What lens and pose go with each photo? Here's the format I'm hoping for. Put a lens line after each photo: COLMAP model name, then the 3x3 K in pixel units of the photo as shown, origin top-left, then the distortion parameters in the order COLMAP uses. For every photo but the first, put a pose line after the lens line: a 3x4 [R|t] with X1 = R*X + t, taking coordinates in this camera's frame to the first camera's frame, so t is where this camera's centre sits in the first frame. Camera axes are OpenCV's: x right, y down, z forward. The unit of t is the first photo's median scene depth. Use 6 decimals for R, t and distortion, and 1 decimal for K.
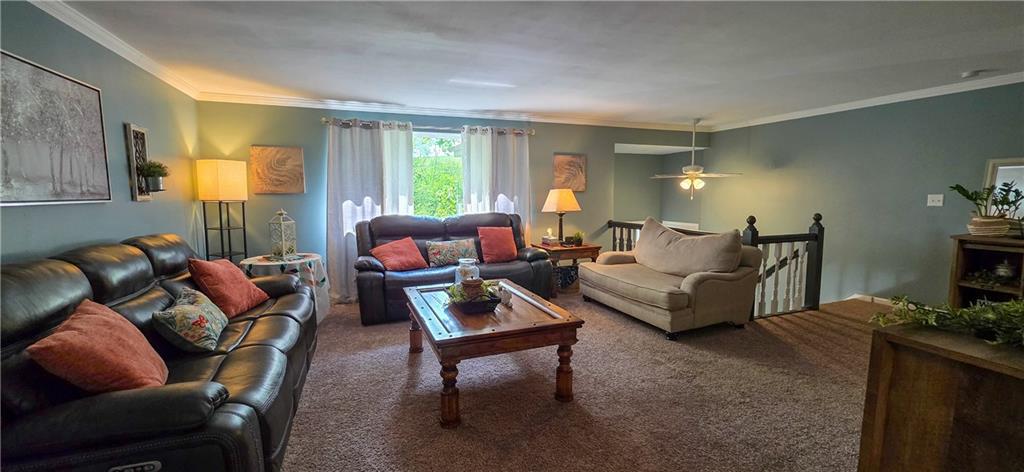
lens RADIAL K [[408.0, 0, 515.6], [0, 408.0, 232.2], [0, 0, 1]] dist [0.002195, 0.000244]
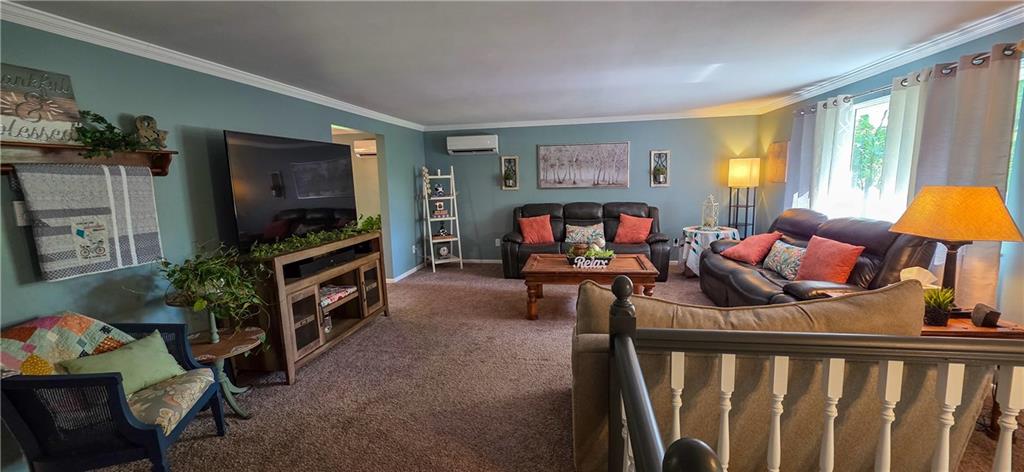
lens RADIAL K [[408.0, 0, 515.6], [0, 408.0, 232.2], [0, 0, 1]] dist [0.002195, 0.000244]
pose [[-0.513624, 0.131878, -0.847820, 0.793950], [-0.056249, 0.980816, 0.186642, -0.123682], [0.856169, 0.143553, -0.496353, 0.912349]]
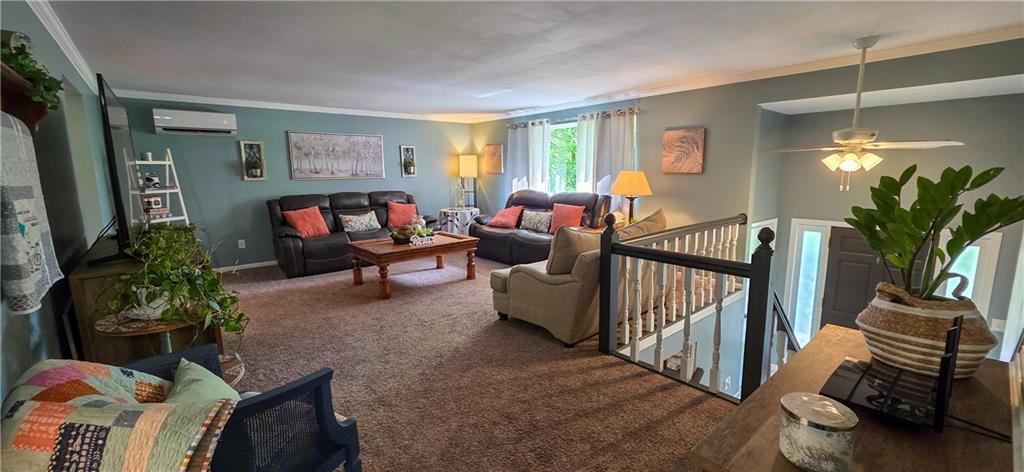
lens RADIAL K [[408.0, 0, 515.6], [0, 408.0, 232.2], [0, 0, 1]] dist [0.002195, 0.000244]
pose [[0.335395, 0.147065, -0.930528, 0.995861], [-0.085204, 0.988427, 0.125505, -0.069433], [0.938217, 0.037191, 0.344044, 0.490160]]
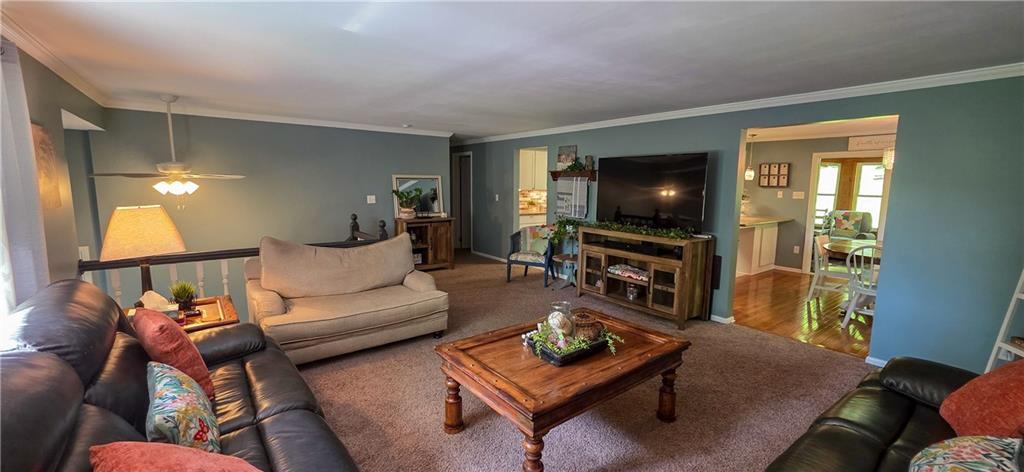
lens RADIAL K [[408.0, 0, 515.6], [0, 408.0, 232.2], [0, 0, 1]] dist [0.002195, 0.000244]
pose [[-0.280505, -0.120971, 0.952199, -0.512900], [0.085850, 0.984888, 0.150415, -0.122040], [-0.956005, 0.123938, -0.265881, 0.786556]]
